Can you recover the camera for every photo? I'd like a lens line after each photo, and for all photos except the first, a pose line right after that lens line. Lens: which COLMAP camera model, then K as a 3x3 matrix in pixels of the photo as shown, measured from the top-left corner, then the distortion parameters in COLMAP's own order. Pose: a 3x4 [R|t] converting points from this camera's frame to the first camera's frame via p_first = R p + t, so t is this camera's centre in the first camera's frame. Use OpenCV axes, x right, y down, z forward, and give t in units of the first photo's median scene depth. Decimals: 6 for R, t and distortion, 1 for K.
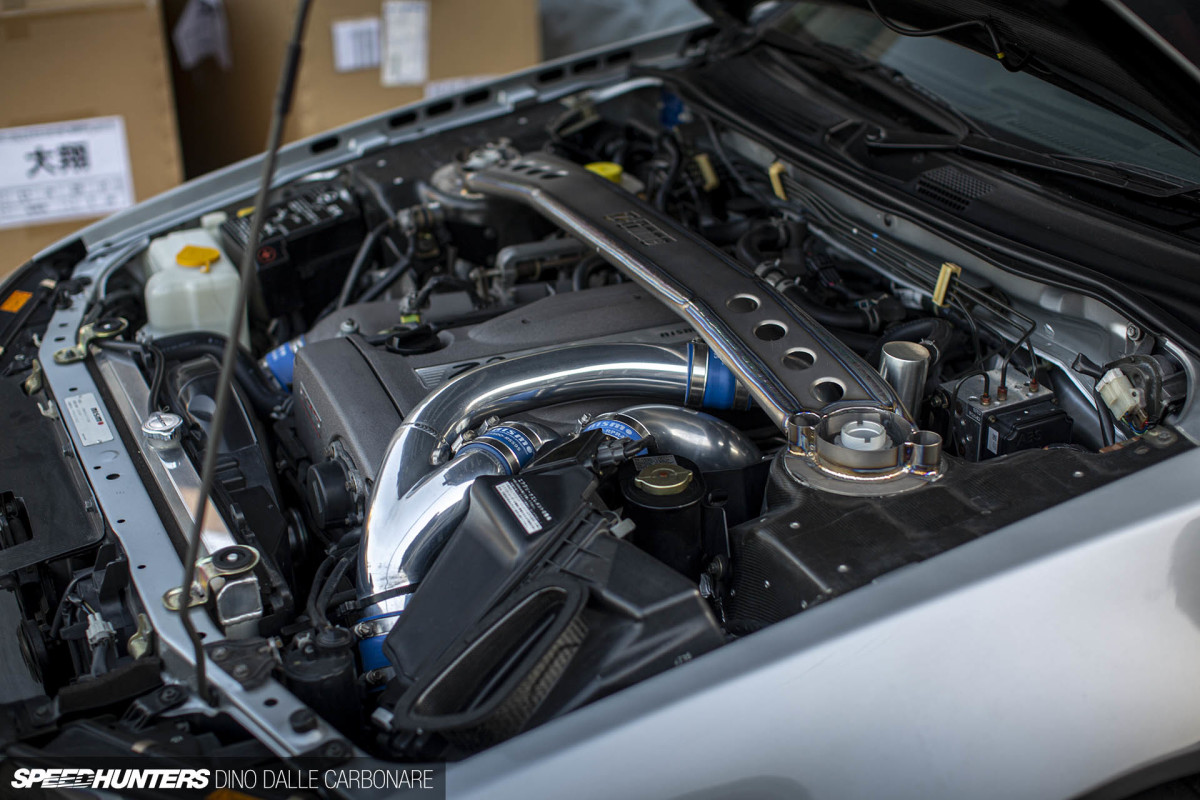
lens RADIAL K [[1740.9, 0, 600.0], [0, 1740.9, 400.0], [0, 0, 1]] dist [-0.249382, 0.665389]
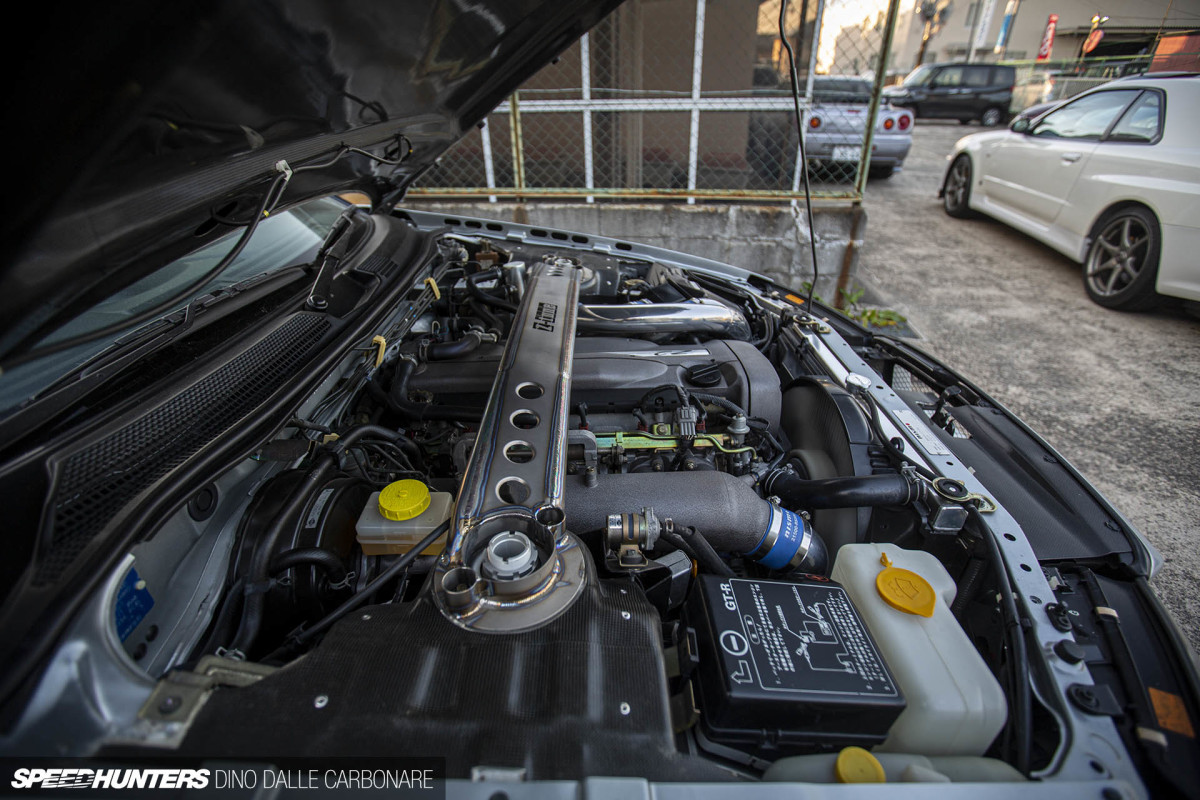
lens RADIAL K [[544.2, 0, 604.4], [0, 544.2, 390.7], [0, 0, 1]] dist [-0.053204, 0.019272]
pose [[-0.908647, -0.198580, 0.367323, -0.203348], [0.186222, 0.594641, 0.782128, -0.417137], [-0.373740, 0.779082, -0.503339, 1.265527]]
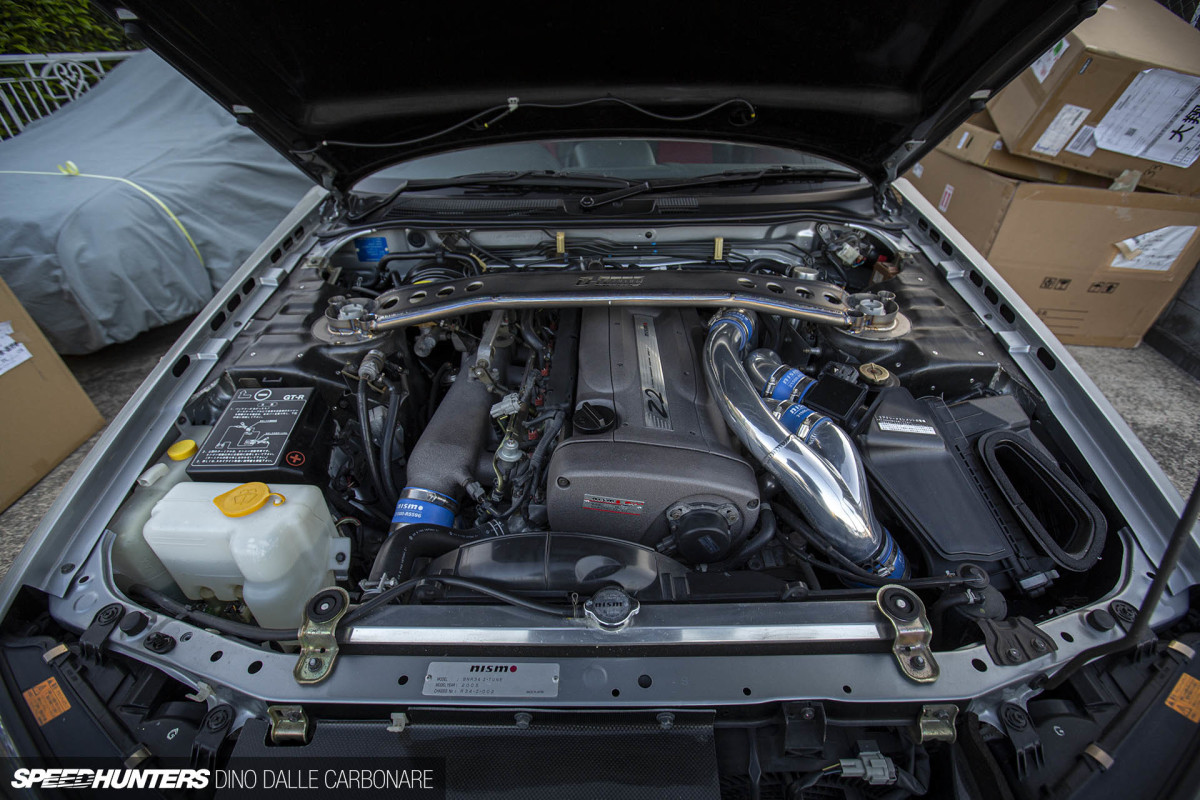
lens RADIAL K [[544.2, 0, 604.4], [0, 544.2, 390.7], [0, 0, 1]] dist [-0.053204, 0.019272]
pose [[0.433467, -0.502013, 0.748391, -0.392051], [0.394169, 0.852431, 0.343499, -0.184608], [-0.810393, 0.146097, 0.567379, 0.738871]]
